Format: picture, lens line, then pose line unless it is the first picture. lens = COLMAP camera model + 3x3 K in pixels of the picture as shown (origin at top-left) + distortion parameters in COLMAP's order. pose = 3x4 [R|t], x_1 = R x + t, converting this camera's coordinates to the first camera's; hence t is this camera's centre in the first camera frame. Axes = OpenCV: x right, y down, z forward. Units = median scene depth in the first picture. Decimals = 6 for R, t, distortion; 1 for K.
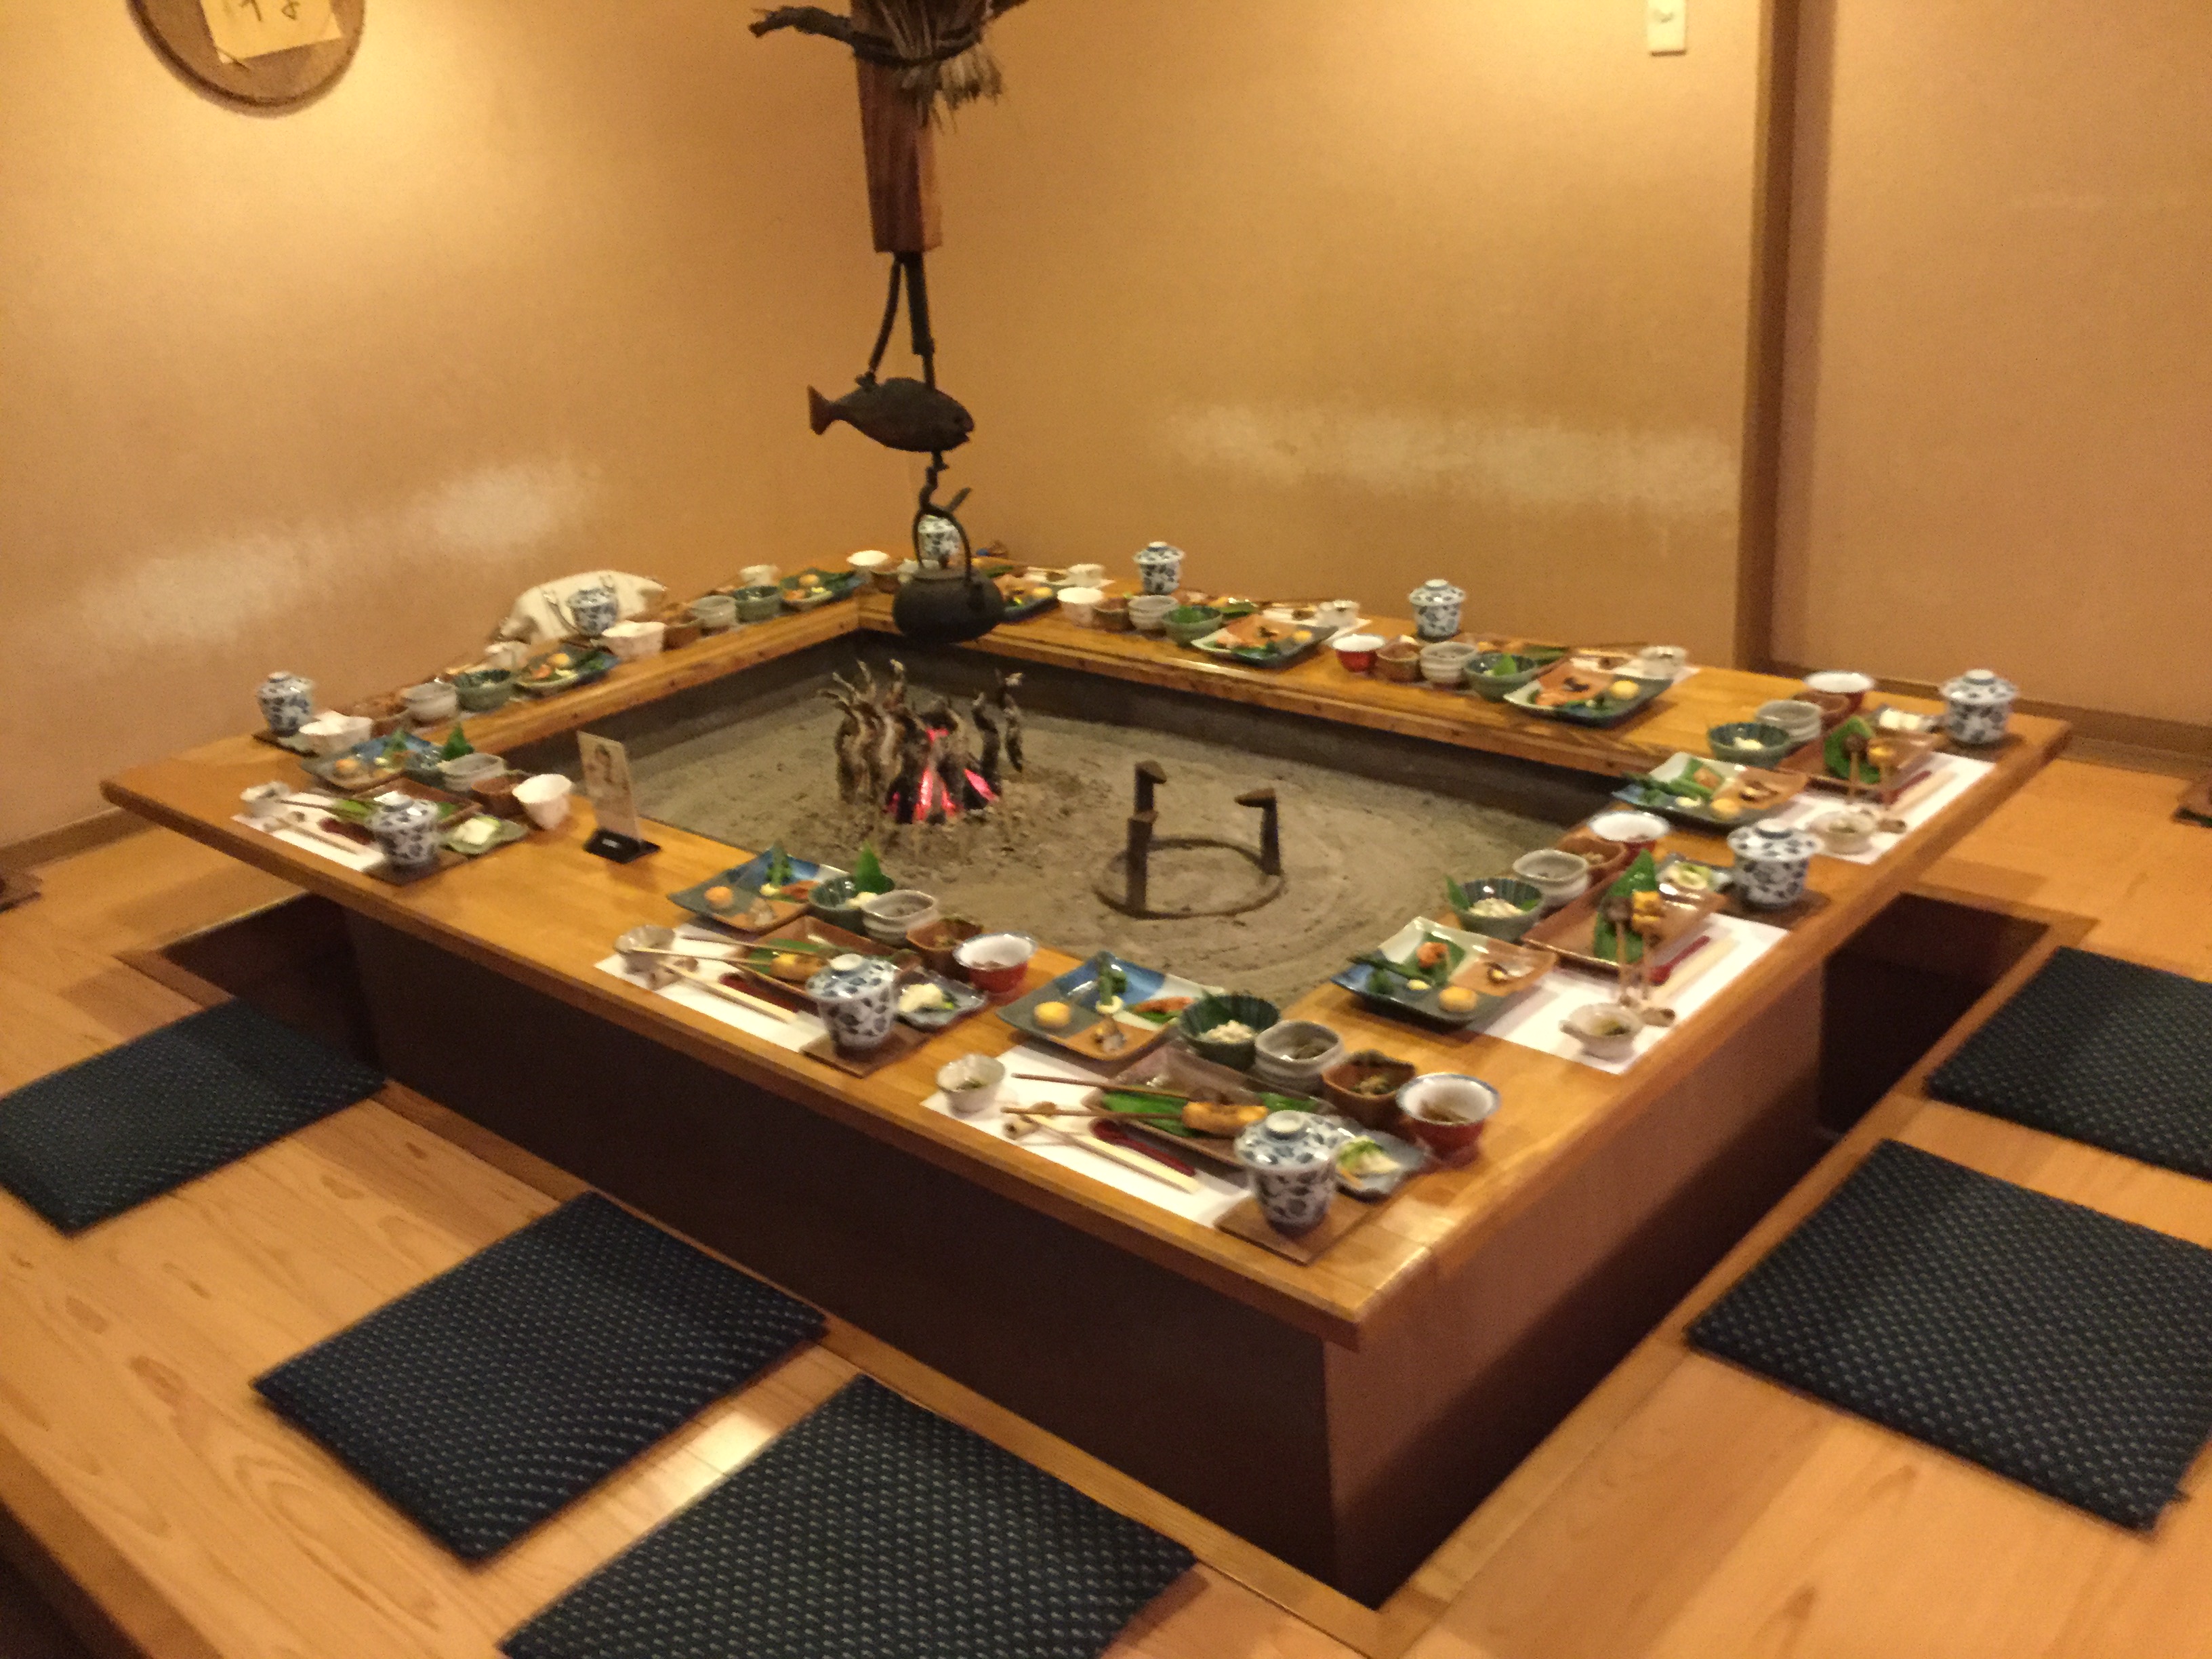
lens RADIAL K [[1992.8, 0, 1090.4], [0, 1992.8, 833.8], [0, 0, 1]] dist [0.083604, -0.139439]
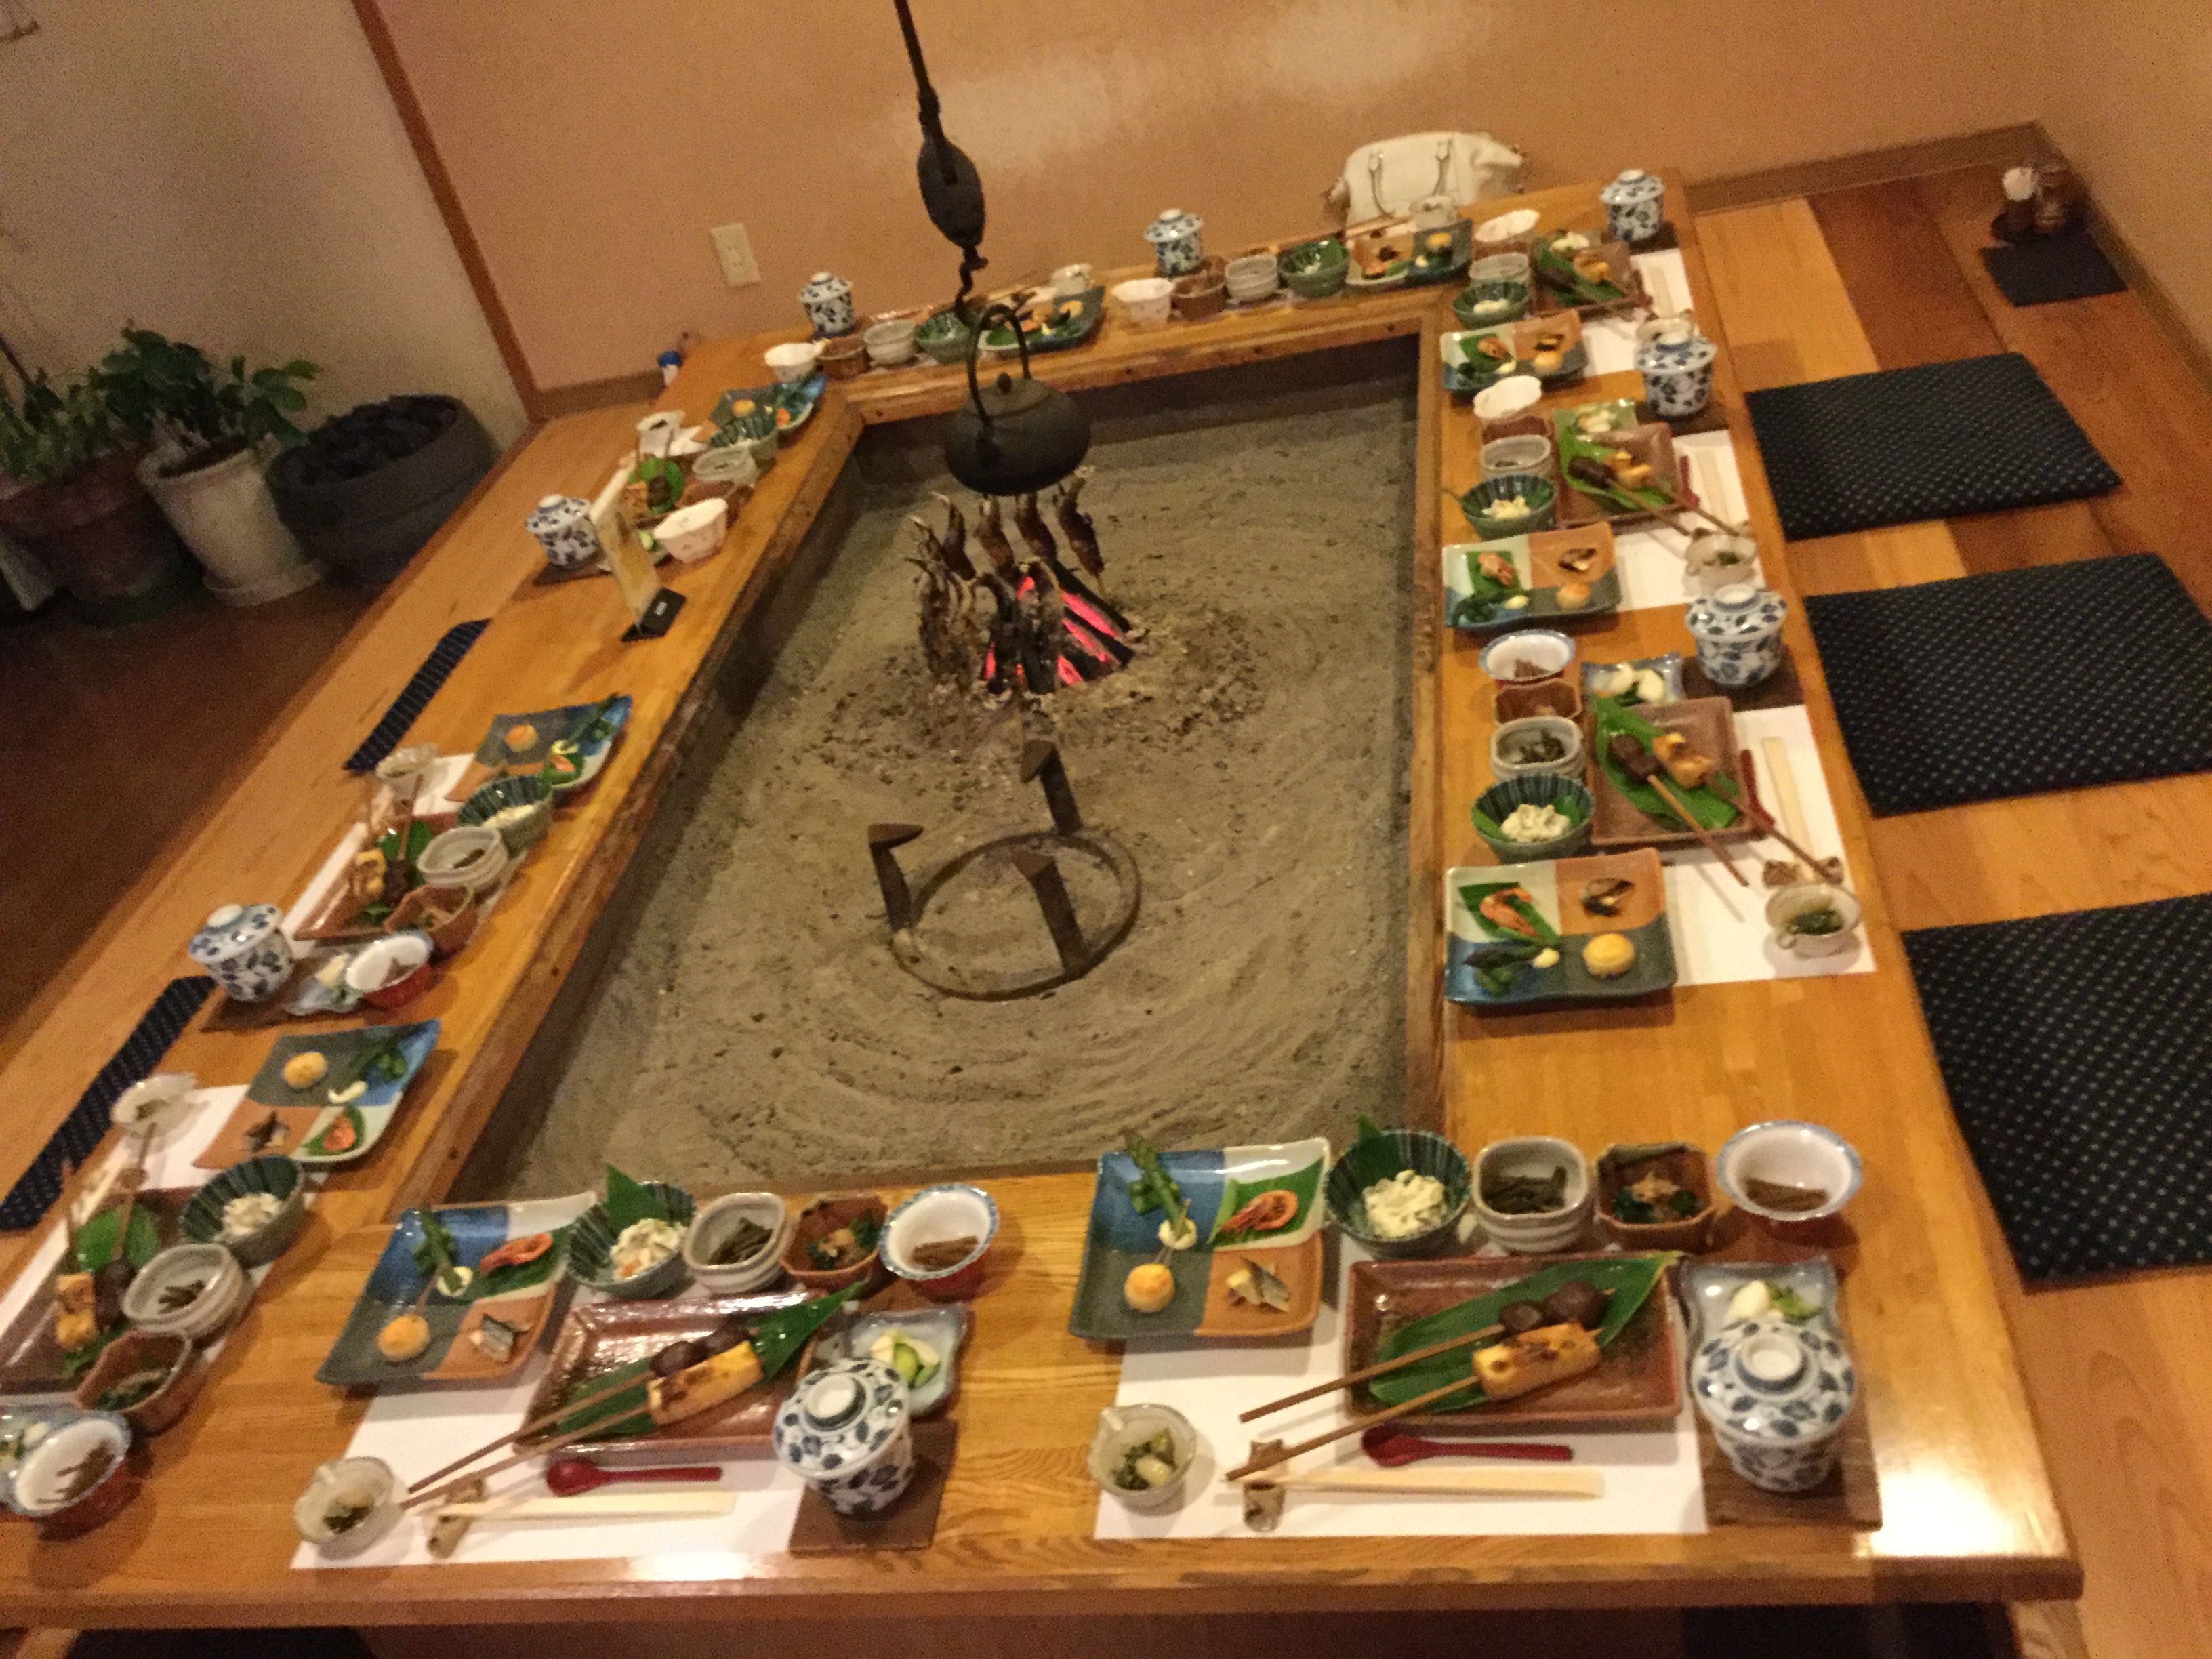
lens RADIAL K [[1992.8, 0, 1090.4], [0, 1992.8, 833.8], [0, 0, 1]] dist [0.083604, -0.139439]
pose [[0.562754, 0.428514, -0.706883, 0.448320], [-0.133850, 0.891097, 0.433625, -0.256029], [0.815716, -0.149407, 0.558825, 0.467531]]
